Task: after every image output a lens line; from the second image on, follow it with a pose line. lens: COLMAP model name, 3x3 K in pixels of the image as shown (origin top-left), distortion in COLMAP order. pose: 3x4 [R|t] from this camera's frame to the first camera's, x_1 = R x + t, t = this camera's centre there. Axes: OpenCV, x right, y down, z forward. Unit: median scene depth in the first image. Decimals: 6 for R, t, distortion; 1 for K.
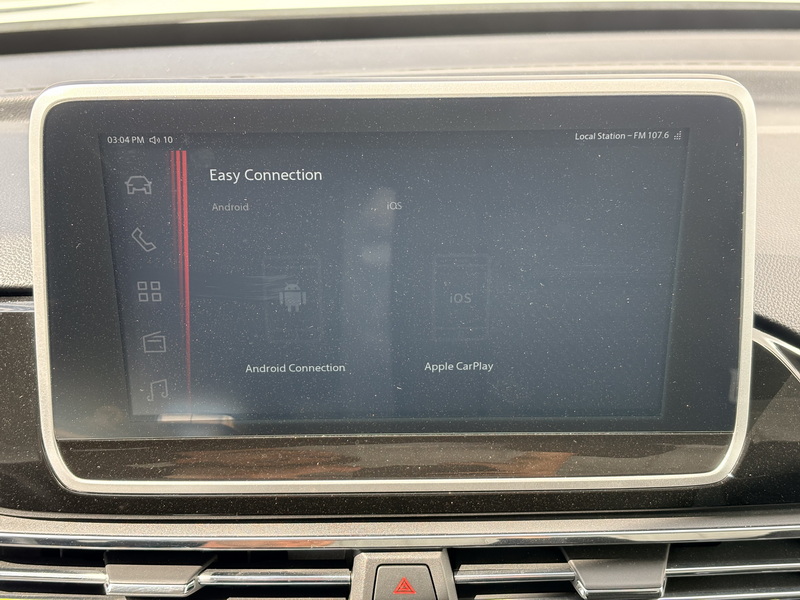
lens RADIAL K [[1353.3, 0, 397.7], [0, 1353.3, 324.2], [0, 0, 1]] dist [0.367379, -2.017136]
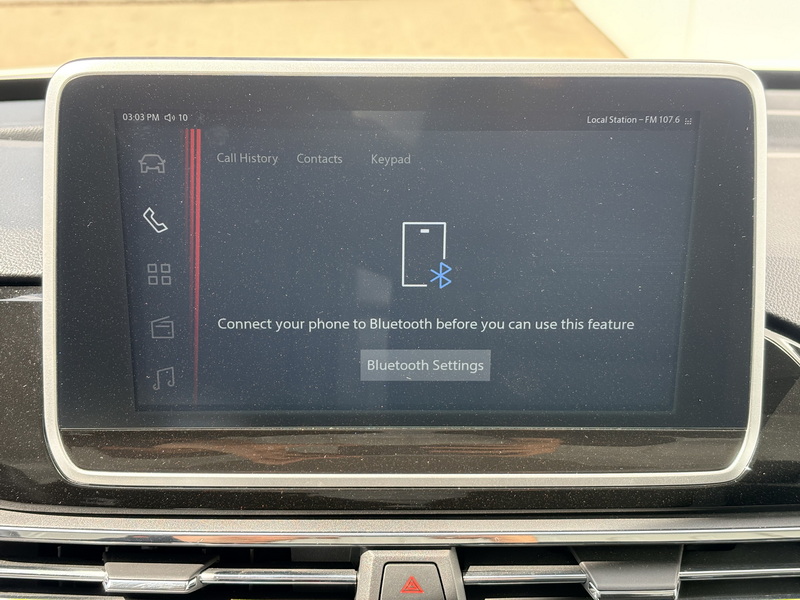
lens RADIAL K [[1353.3, 0, 397.7], [0, 1353.3, 324.2], [0, 0, 1]] dist [0.367379, -2.017136]
pose [[0.999904, 0.010006, 0.009620, -0.016548], [-0.008946, 0.994472, -0.104620, 0.109358], [-0.010614, 0.104524, 0.994466, 0.012408]]
